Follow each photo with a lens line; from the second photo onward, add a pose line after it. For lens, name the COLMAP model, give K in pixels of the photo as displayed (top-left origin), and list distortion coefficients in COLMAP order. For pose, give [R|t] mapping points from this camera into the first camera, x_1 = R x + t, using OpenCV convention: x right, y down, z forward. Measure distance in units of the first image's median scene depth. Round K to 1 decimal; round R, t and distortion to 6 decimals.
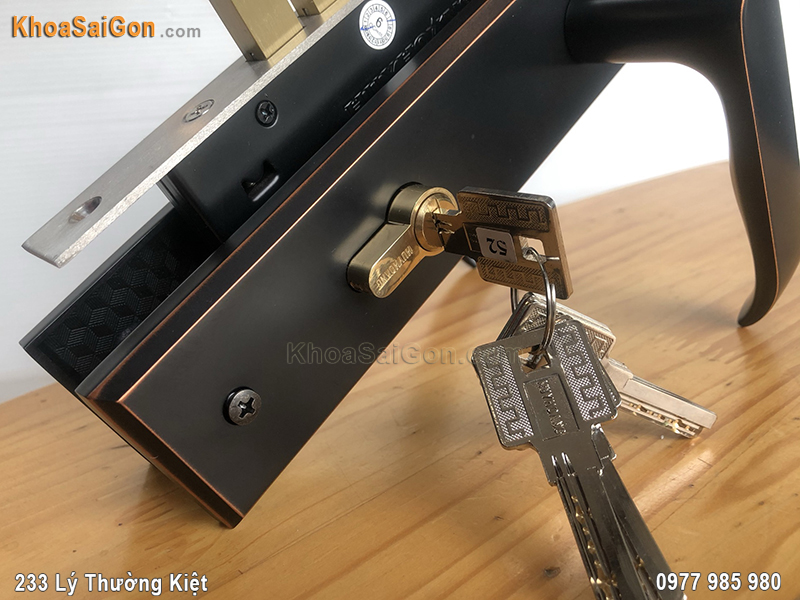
lens RADIAL K [[682.7, 0, 366.5], [0, 682.7, 300.5], [0, 0, 1]] dist [0.077962, -0.263528]
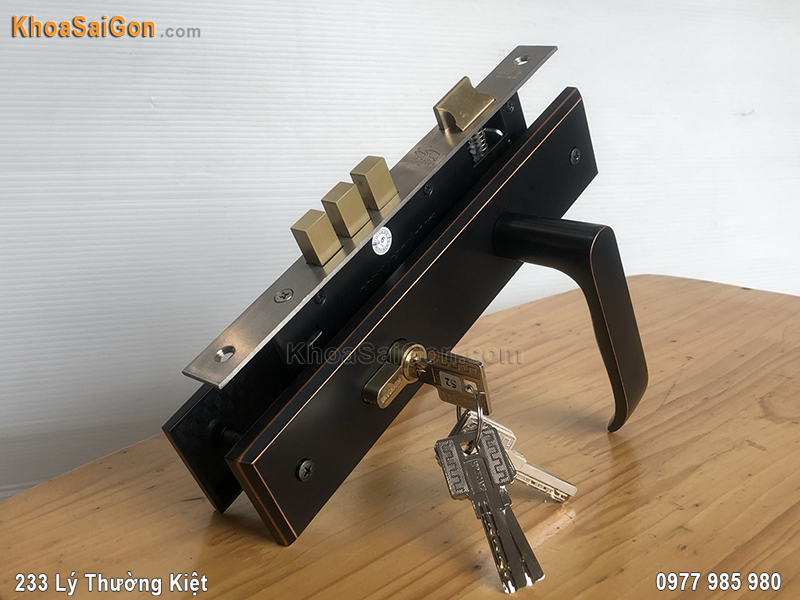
lens RADIAL K [[682.7, 0, 366.5], [0, 682.7, 300.5], [0, 0, 1]] dist [0.077962, -0.263528]
pose [[0.993702, 0.057401, 0.096239, -0.199199], [-0.045185, 0.991174, -0.124627, -0.057141], [-0.102543, 0.119494, 0.987525, -0.716432]]
